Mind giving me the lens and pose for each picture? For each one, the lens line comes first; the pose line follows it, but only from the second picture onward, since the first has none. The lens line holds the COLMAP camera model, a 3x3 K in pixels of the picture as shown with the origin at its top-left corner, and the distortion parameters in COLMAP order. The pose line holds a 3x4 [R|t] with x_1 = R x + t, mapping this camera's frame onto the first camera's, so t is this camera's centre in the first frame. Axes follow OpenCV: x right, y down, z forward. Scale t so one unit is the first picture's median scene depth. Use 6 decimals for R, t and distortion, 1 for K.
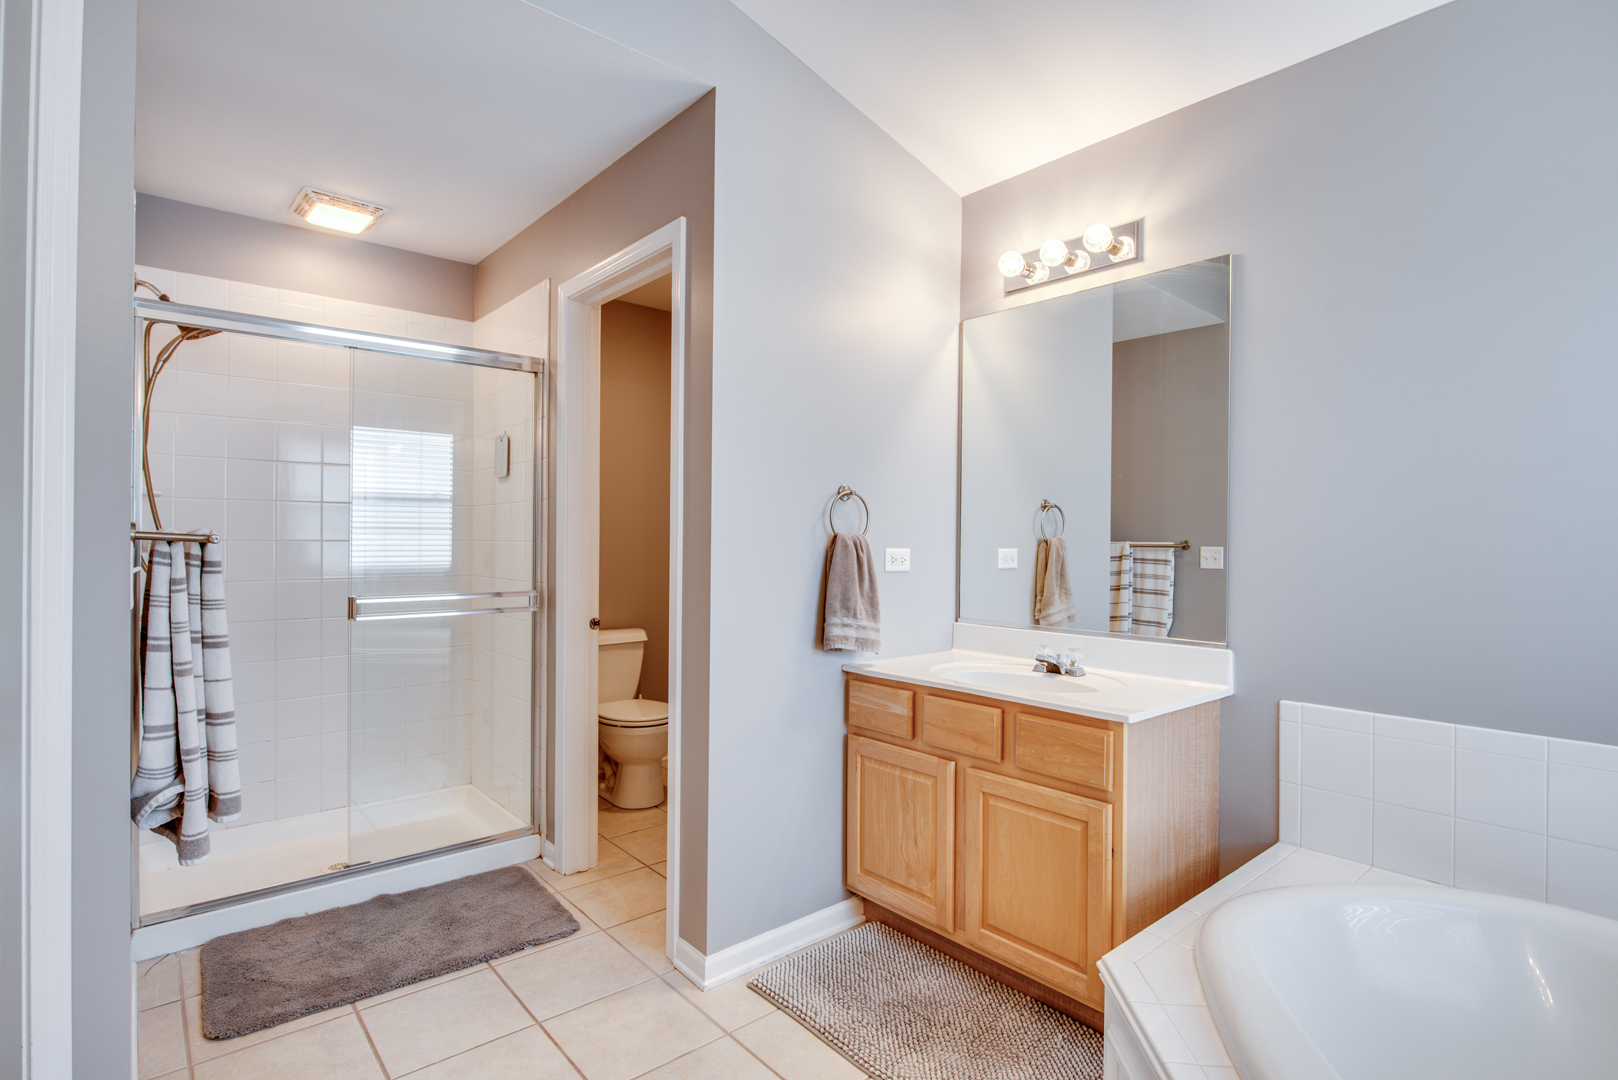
lens RADIAL K [[799.4, 0, 817.0], [0, 799.4, 538.7], [0, 0, 1]] dist [-0.008607, -0.001706]
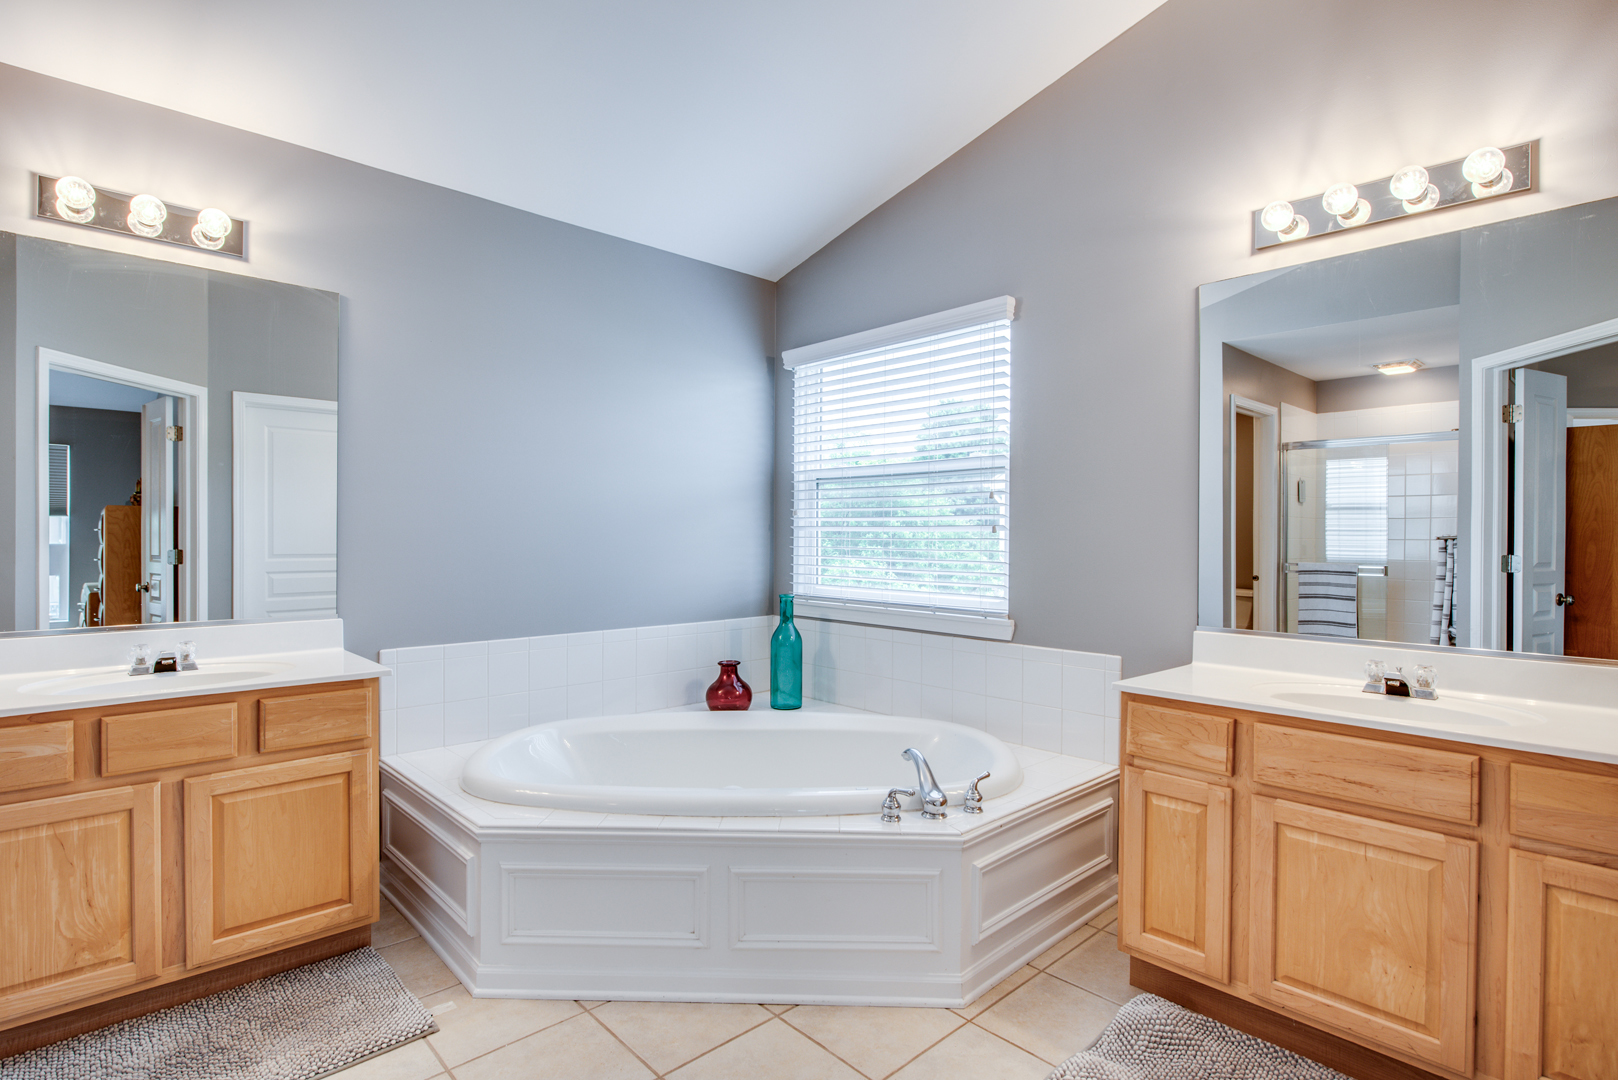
lens RADIAL K [[799.4, 0, 817.0], [0, 799.4, 538.7], [0, 0, 1]] dist [-0.008607, -0.001706]
pose [[-0.042927, -0.010576, 0.999022, -0.724272], [-0.006789, 0.999924, 0.010294, -0.000313], [-0.999055, -0.006341, -0.042995, 0.318379]]
